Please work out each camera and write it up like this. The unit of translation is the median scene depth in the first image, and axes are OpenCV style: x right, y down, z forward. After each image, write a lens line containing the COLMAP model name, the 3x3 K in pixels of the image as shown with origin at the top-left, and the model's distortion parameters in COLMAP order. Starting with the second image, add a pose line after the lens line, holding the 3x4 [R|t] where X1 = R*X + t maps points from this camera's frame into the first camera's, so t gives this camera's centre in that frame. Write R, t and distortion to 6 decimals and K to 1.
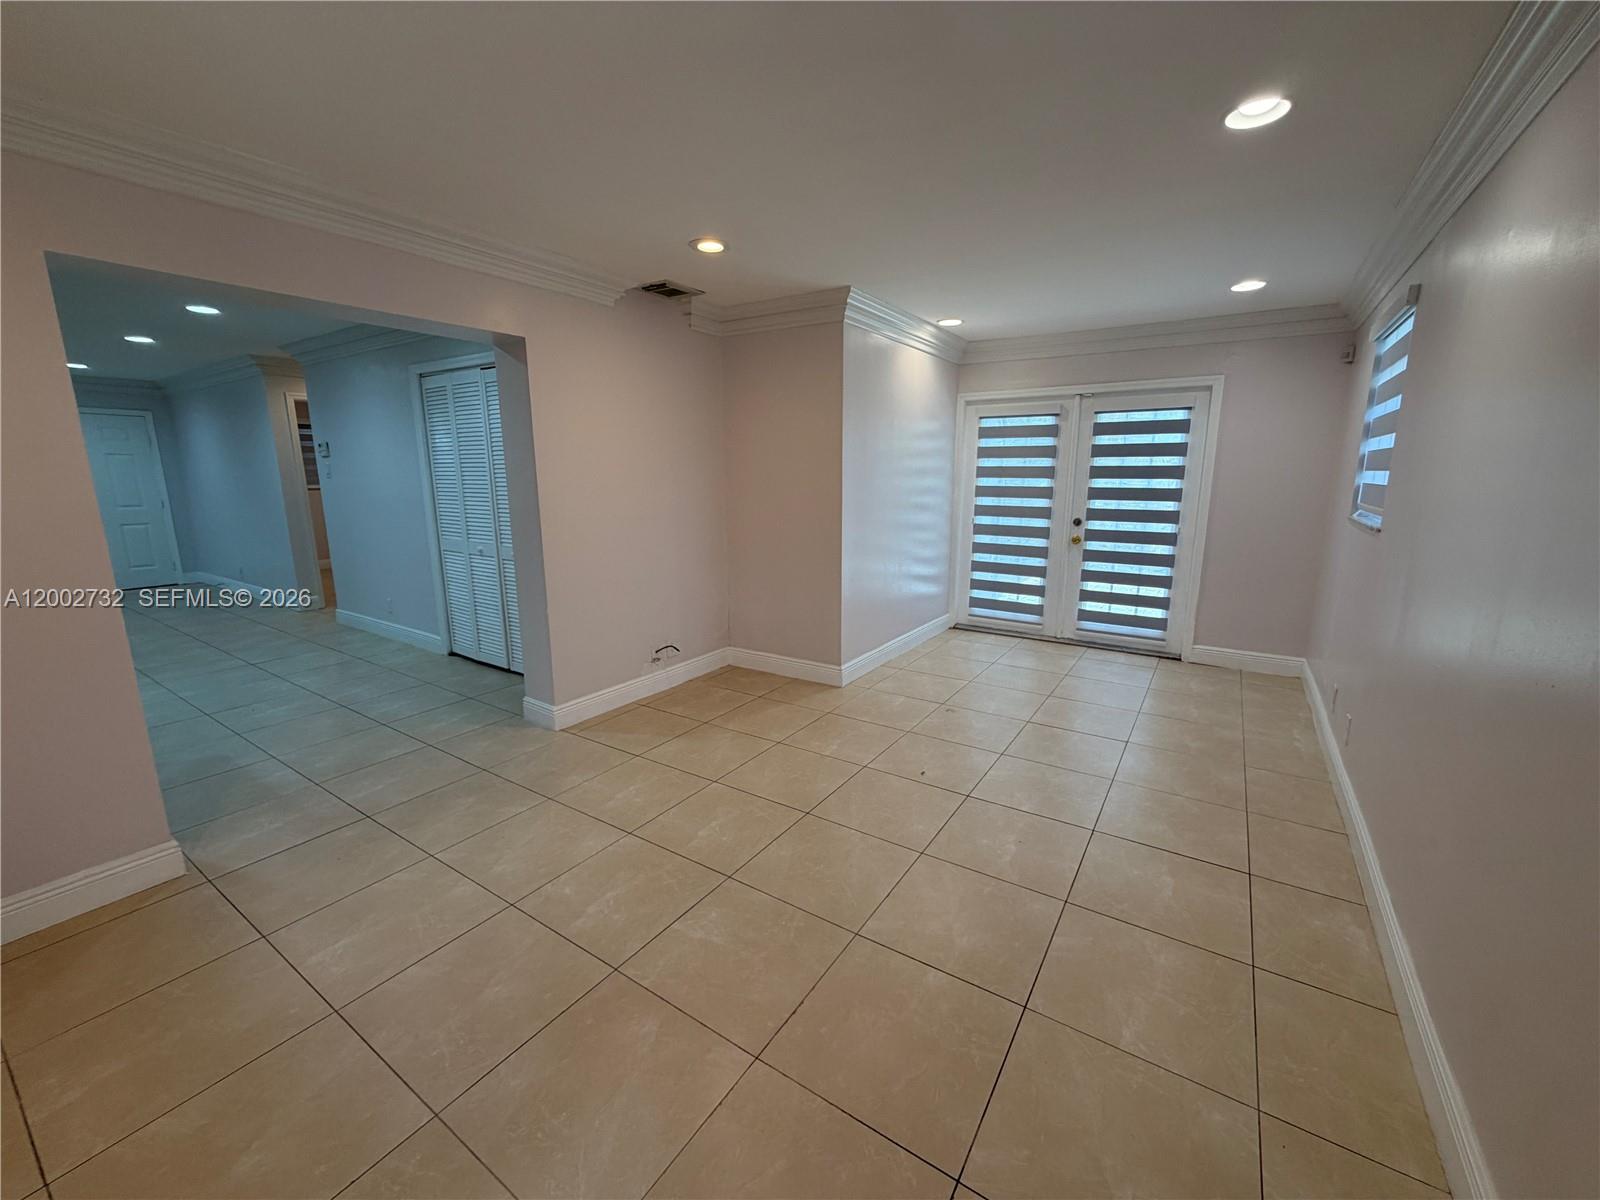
lens RADIAL K [[640.8, 0, 800.0], [0, 640.8, 600.0], [0, 0, 1]] dist [-0.000832, -0.000039]
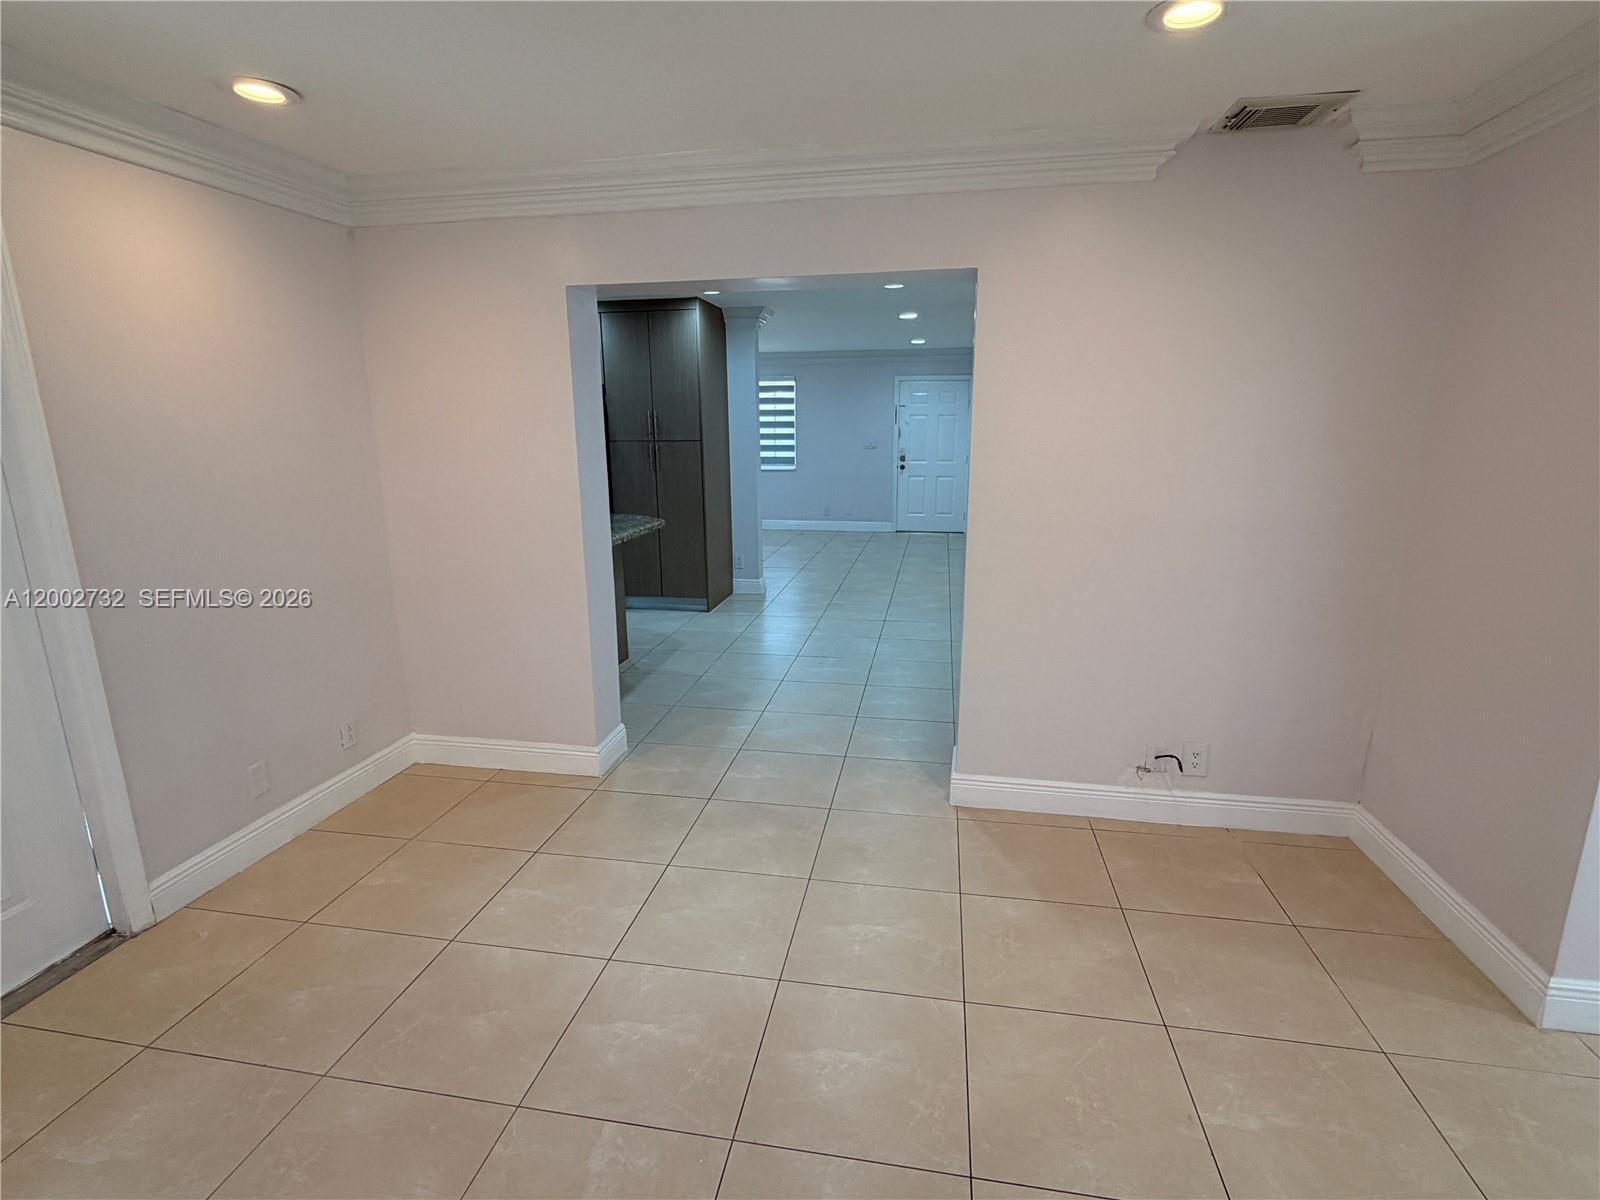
lens RADIAL K [[778.5, 0, 800.0], [0, 778.5, 600.0], [0, 0, 1]] dist [0.001530, 0.000192]
pose [[0.396748, 0.204314, -0.894900, 0.342270], [-0.178436, 0.973483, 0.143147, -0.137213], [0.900417, 0.102889, 0.422685, 0.489102]]
